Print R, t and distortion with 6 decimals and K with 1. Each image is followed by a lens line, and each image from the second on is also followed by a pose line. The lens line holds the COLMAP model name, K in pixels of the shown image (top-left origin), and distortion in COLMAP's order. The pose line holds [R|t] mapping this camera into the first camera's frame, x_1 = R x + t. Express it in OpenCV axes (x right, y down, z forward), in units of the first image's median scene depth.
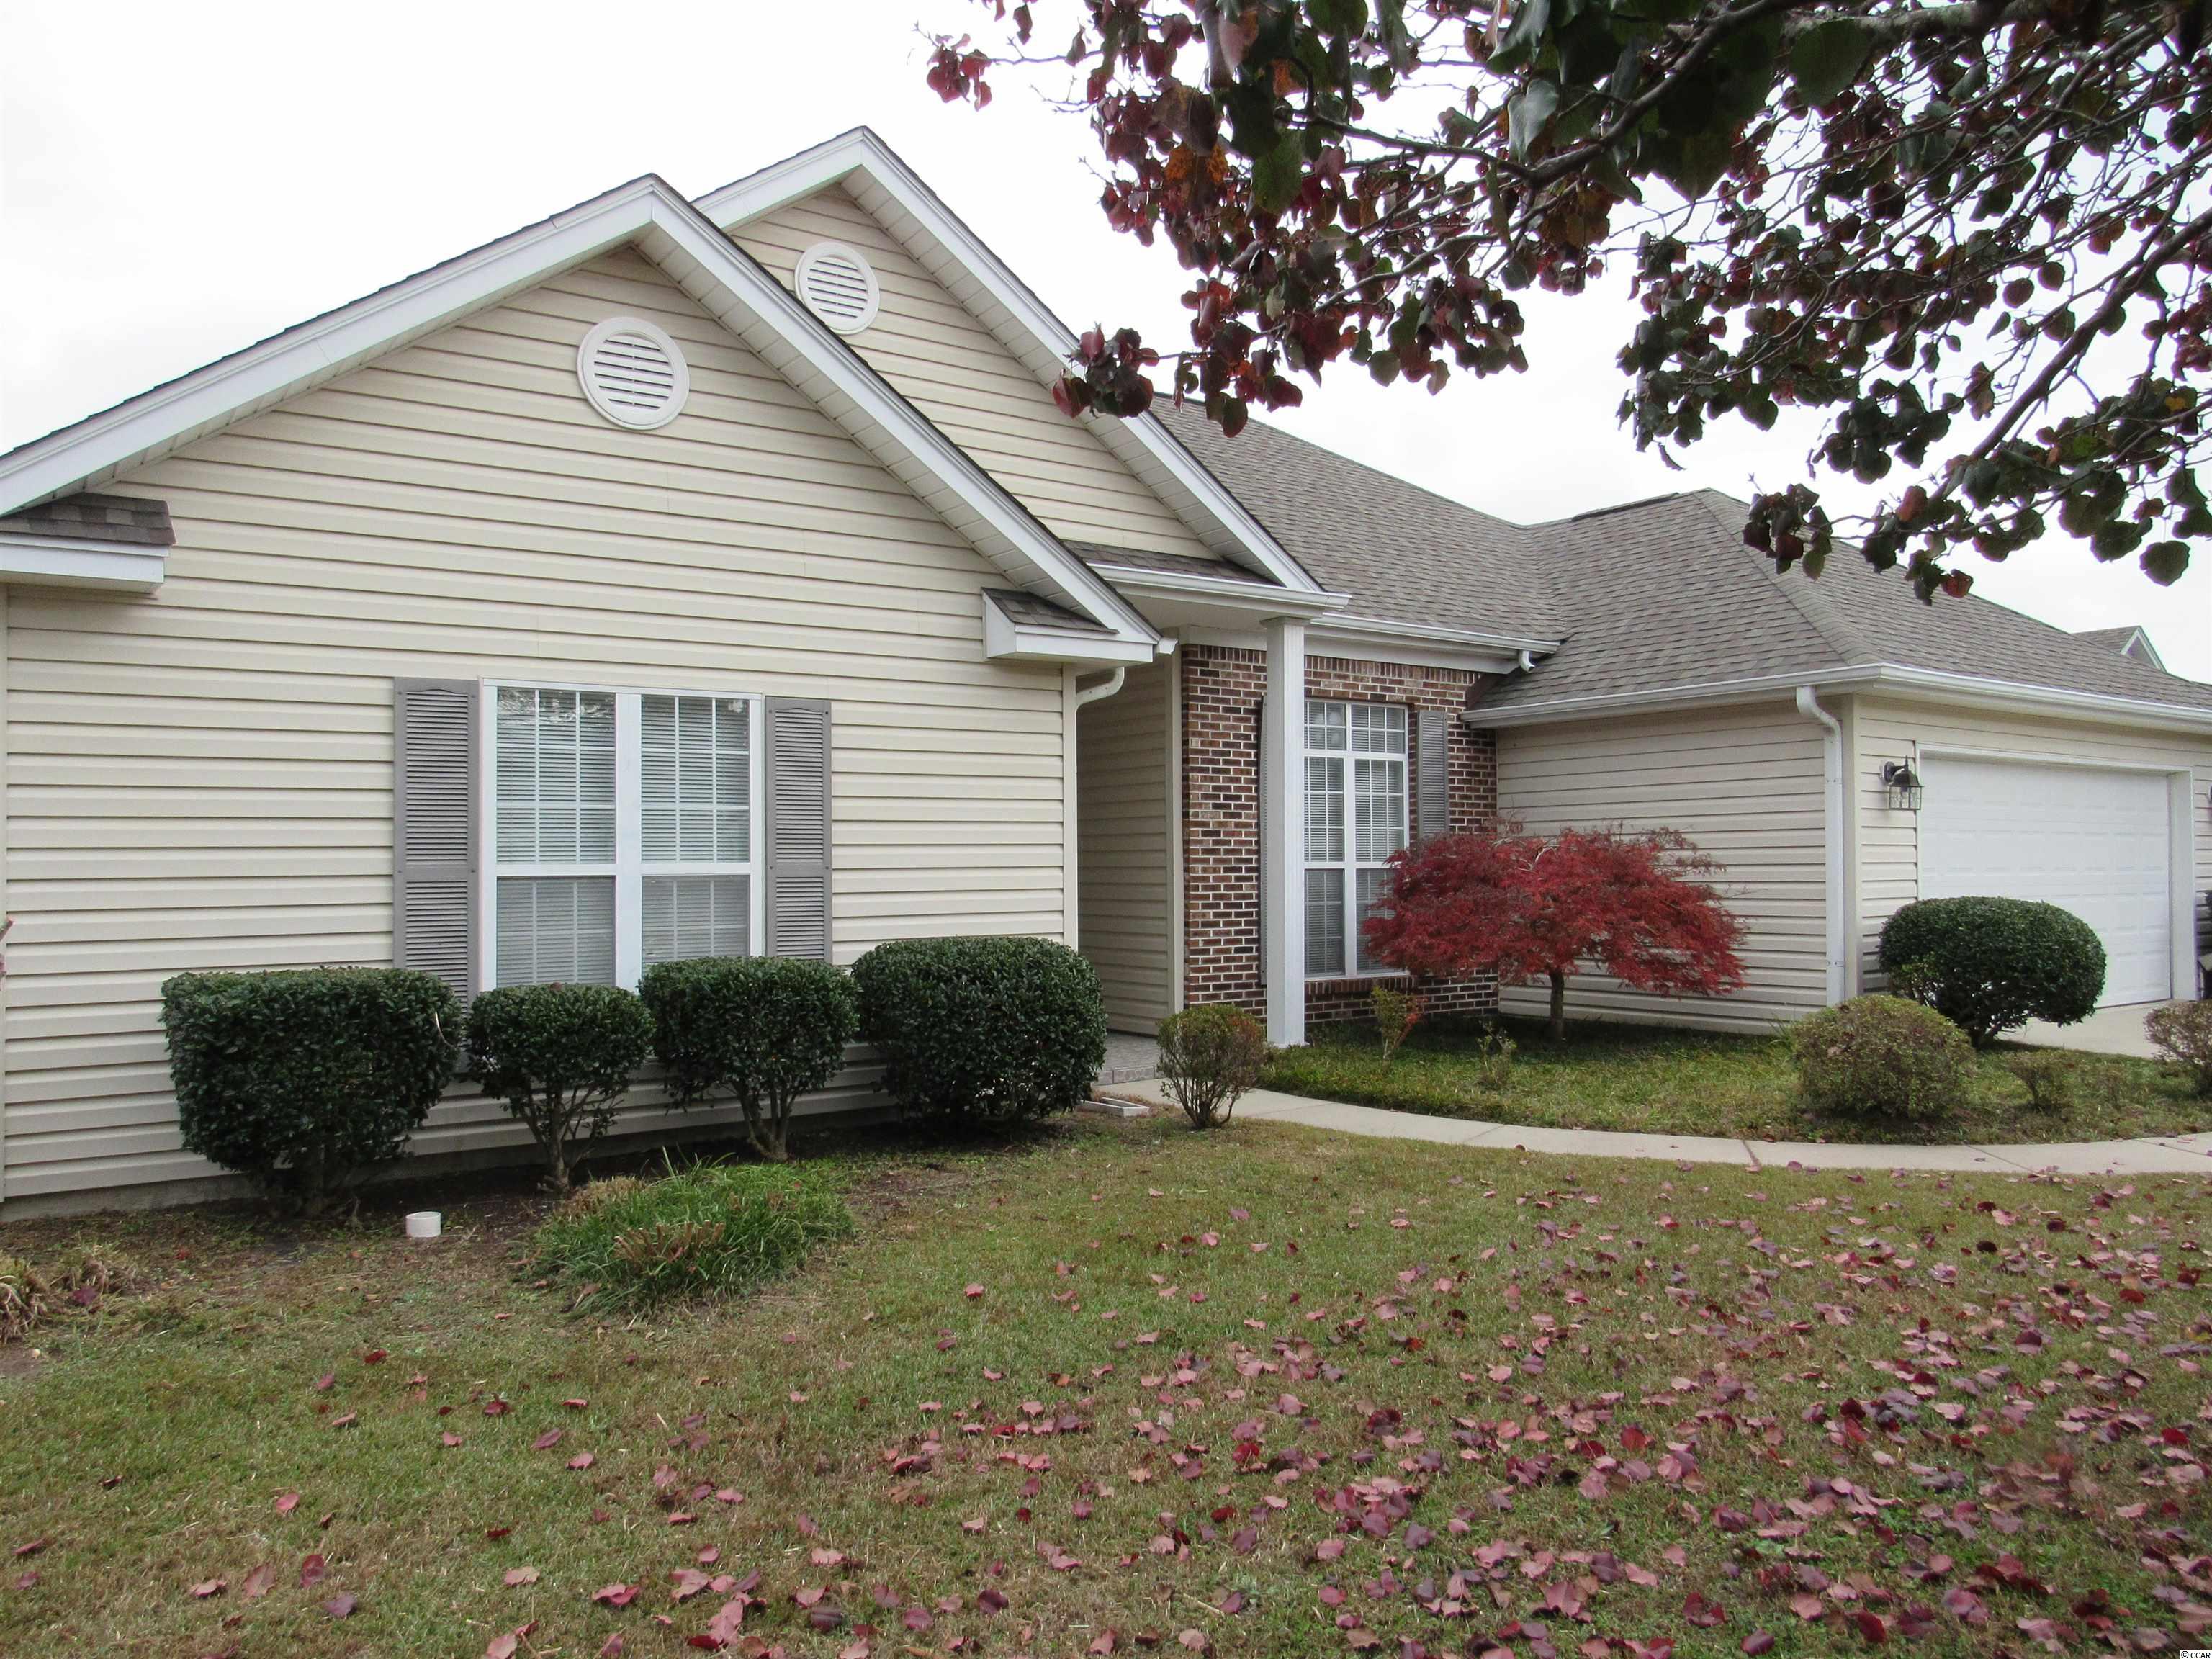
lens RADIAL K [[1540.9, 0, 1106.0], [0, 1540.9, 829.5], [0, 0, 1]] dist [-0.069143, 0.001046]
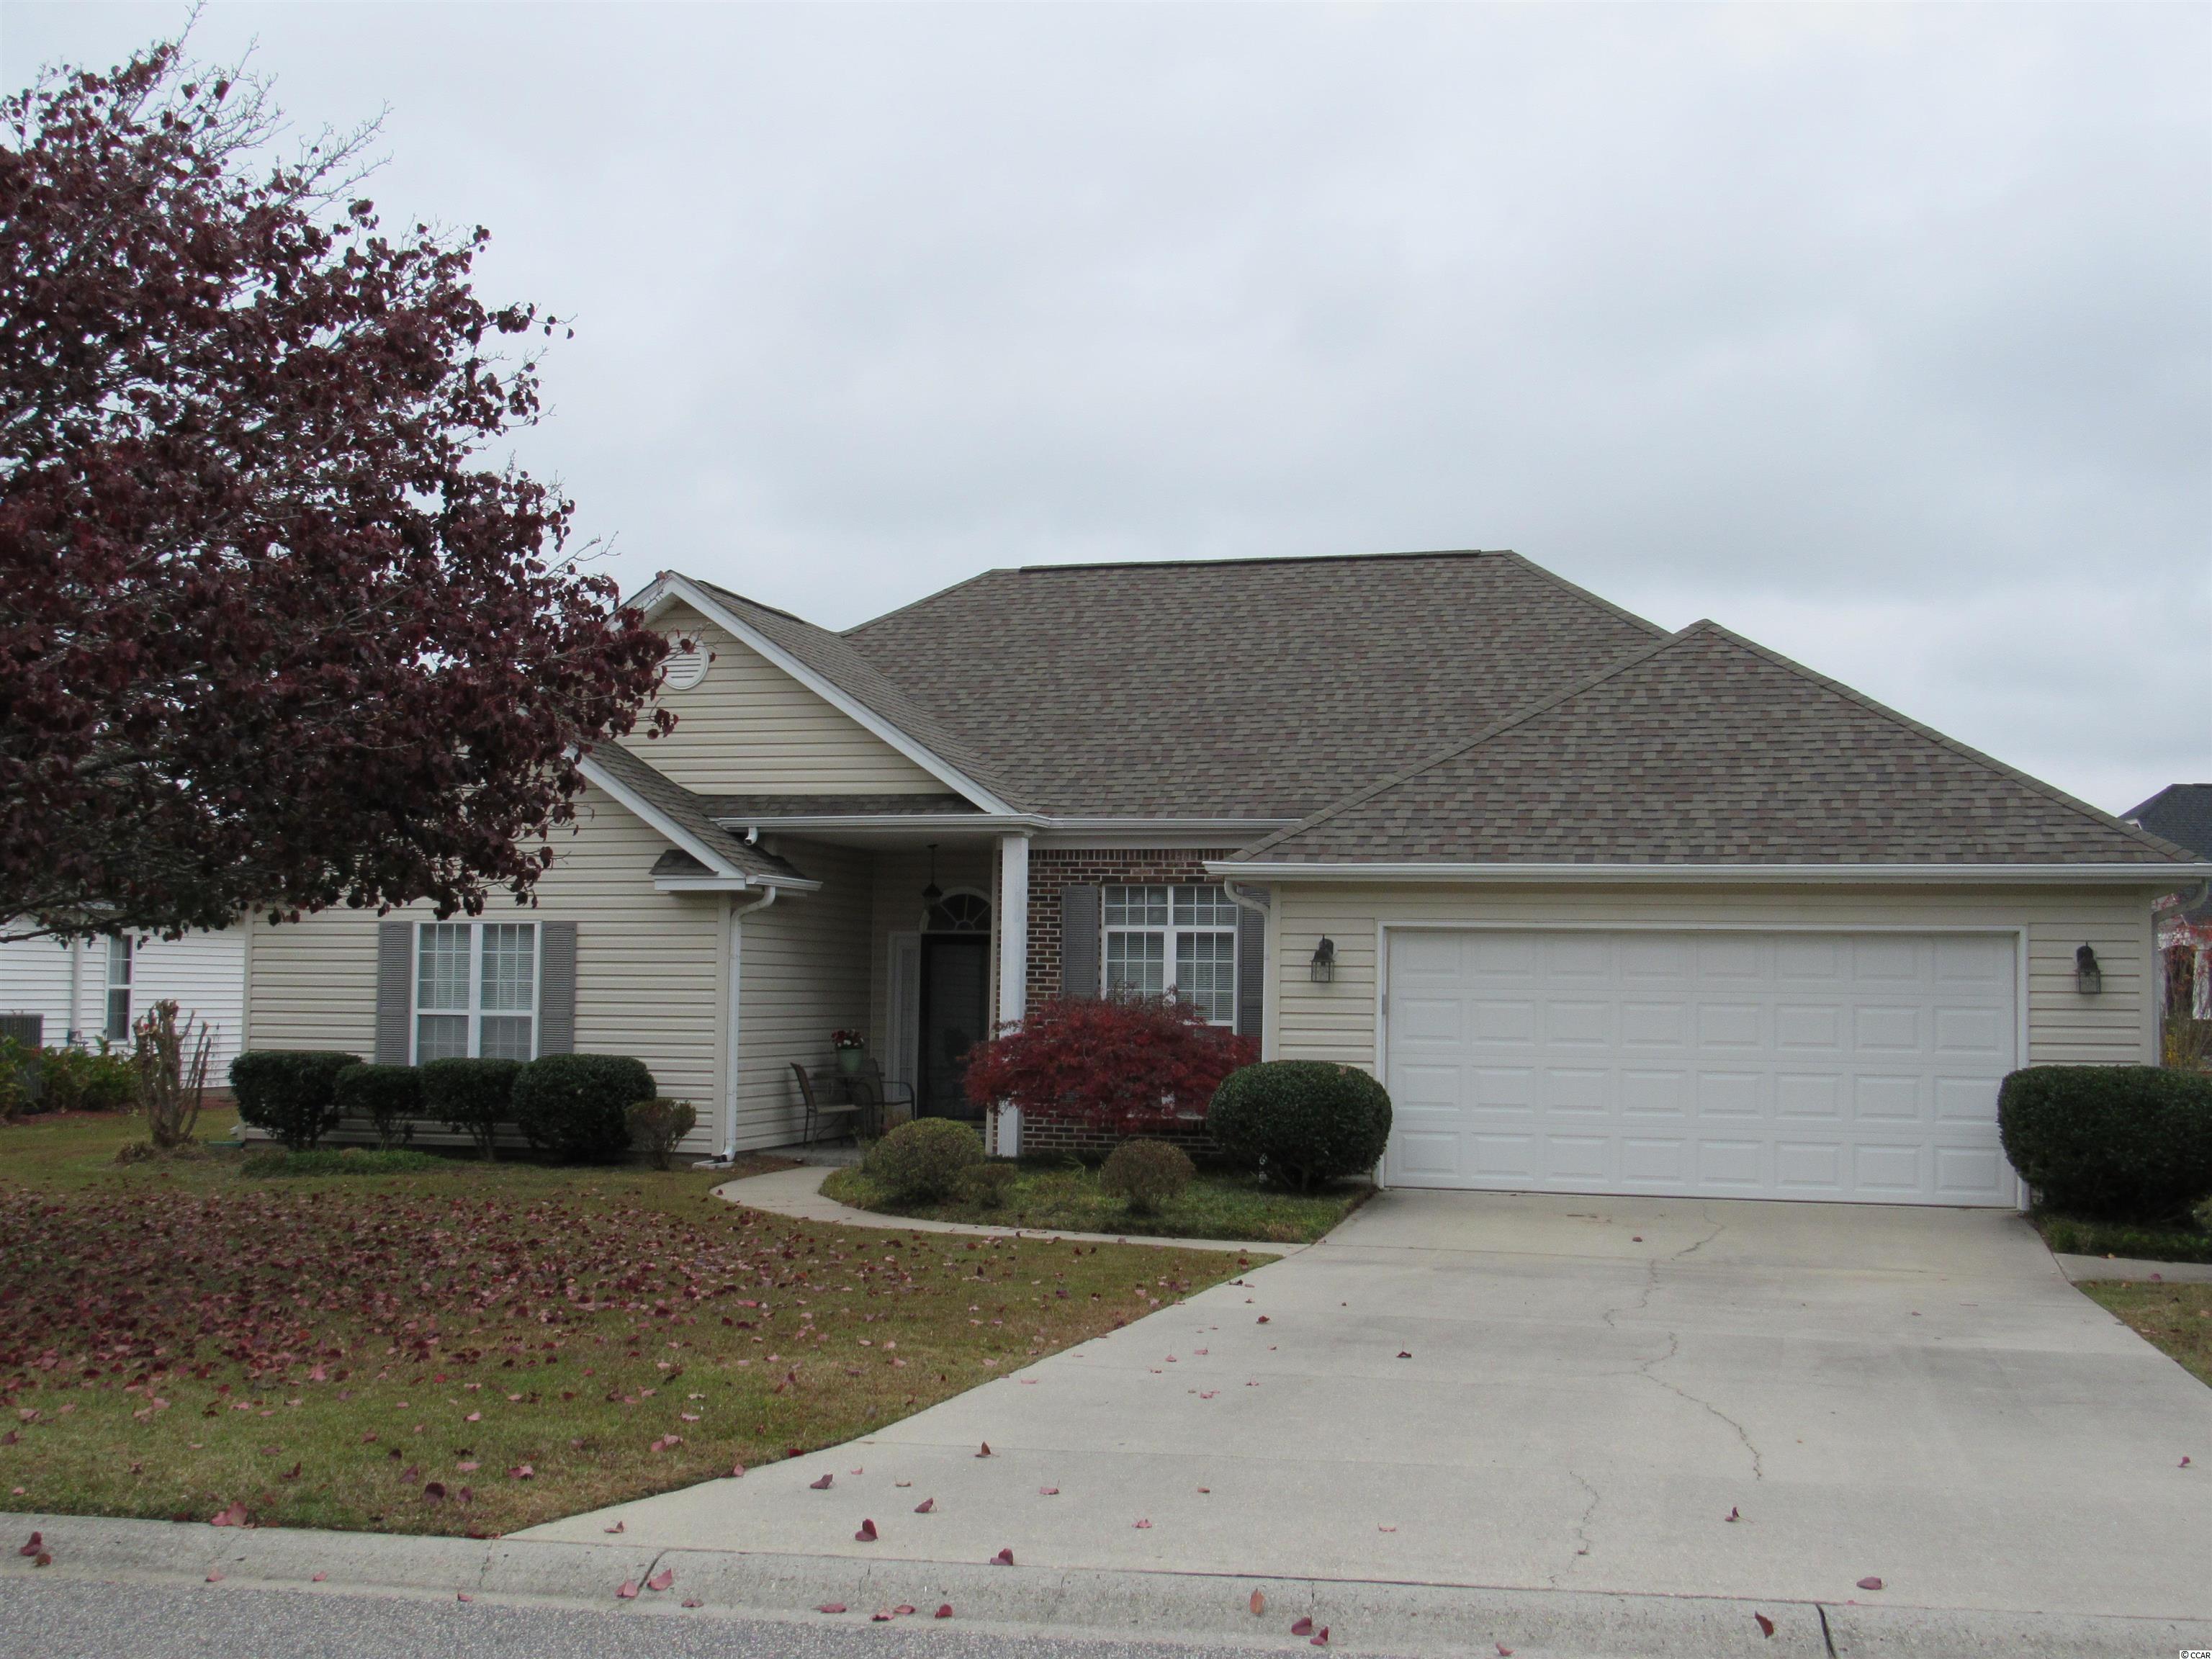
lens RADIAL K [[2458.3, 0, 1106.0], [0, 2458.3, 829.5], [0, 0, 1]] dist [0.002289, 0.000387]
pose [[0.664590, -0.035796, -0.746350, 2.184342], [0.000304, 0.998865, -0.047635, -0.049257], [0.747208, 0.031431, 0.663847, -0.424935]]
